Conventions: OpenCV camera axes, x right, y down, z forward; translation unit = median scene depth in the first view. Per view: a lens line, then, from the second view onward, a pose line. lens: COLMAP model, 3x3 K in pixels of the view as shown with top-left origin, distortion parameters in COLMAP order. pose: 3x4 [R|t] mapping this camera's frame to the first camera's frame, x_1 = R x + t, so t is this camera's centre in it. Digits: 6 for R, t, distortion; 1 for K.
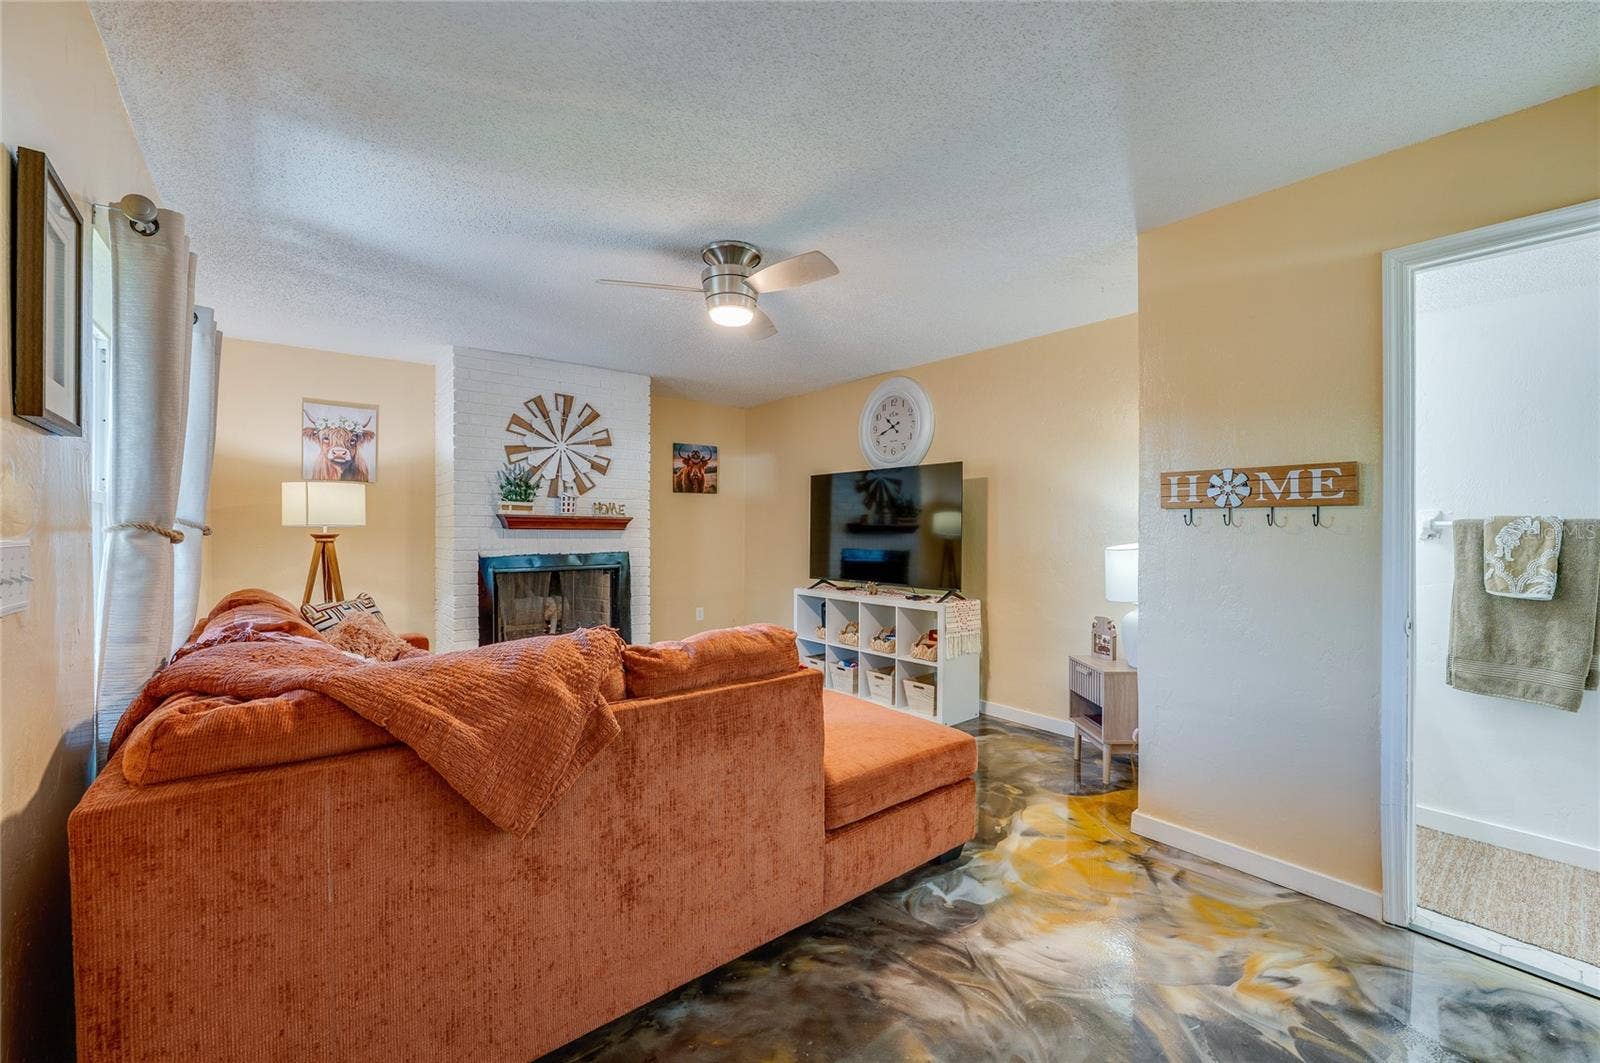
lens RADIAL K [[669.0, 0, 803.0], [0, 669.0, 528.6], [0, 0, 1]] dist [-0.000546, 0.001806]
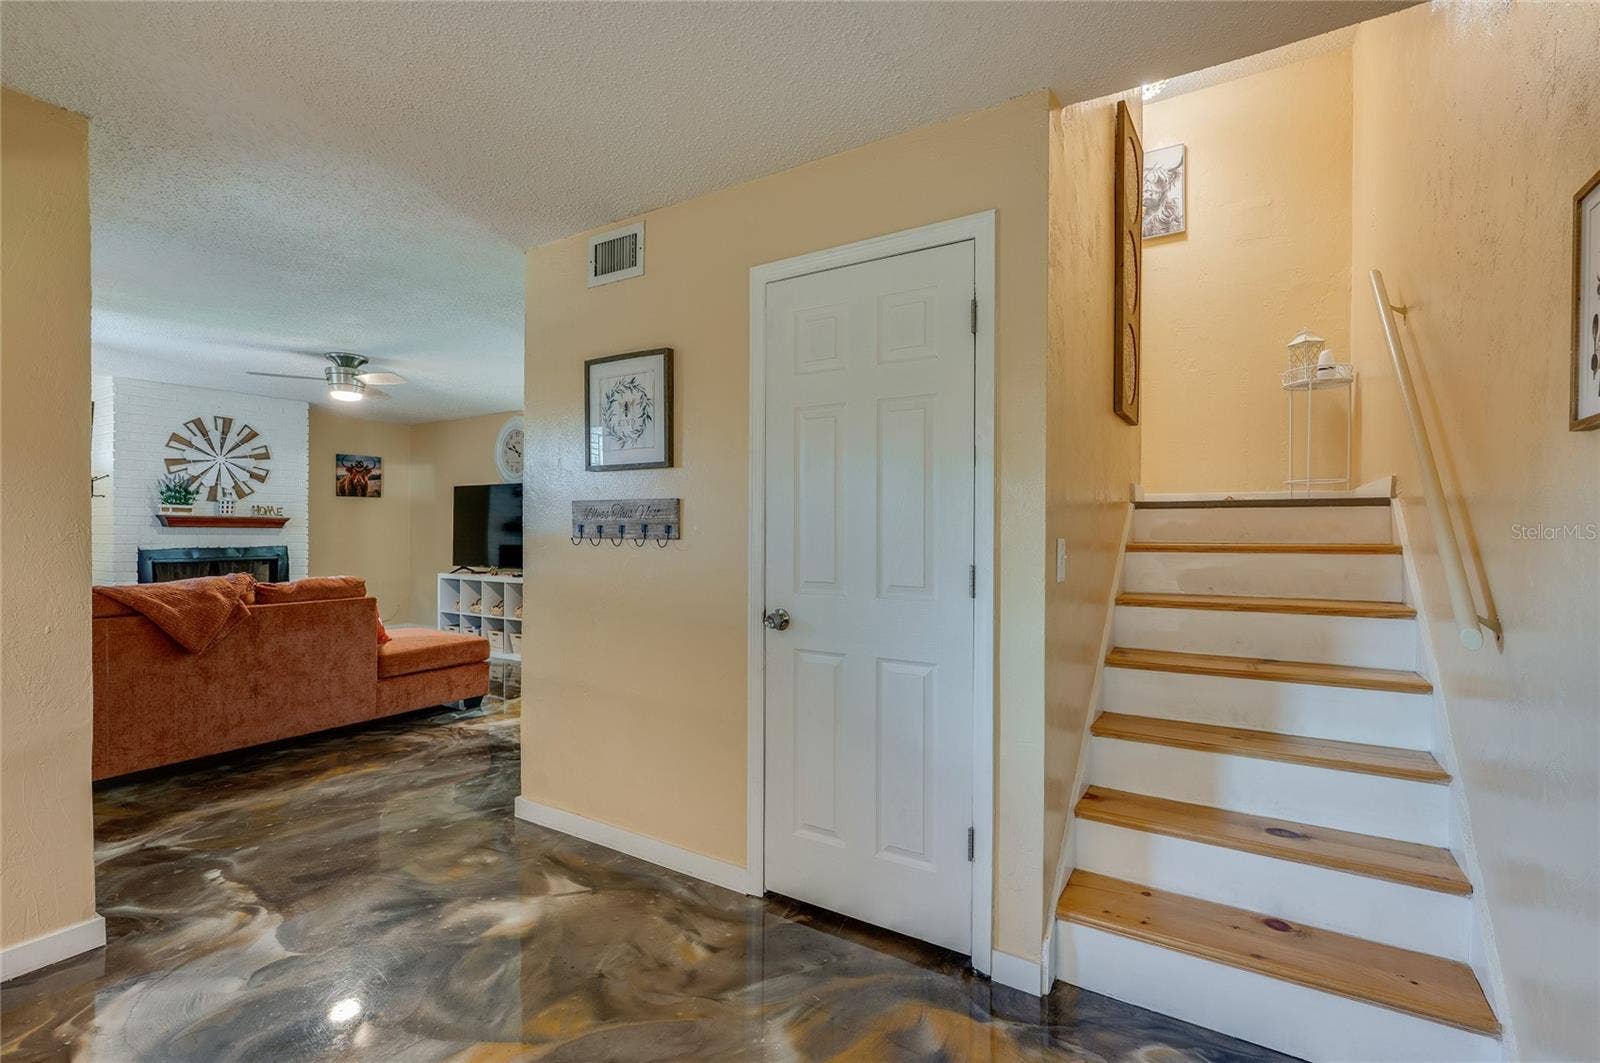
lens RADIAL K [[669.0, 0, 761.1], [0, 669.0, 525.8], [0, 0, 1]] dist [-0.000546, 0.001806]
pose [[0.945186, 0.003645, 0.326512, 0.182409], [-0.002512, 0.999989, -0.003893, 0.000823], [-0.326523, 0.002859, 0.945185, -0.502515]]
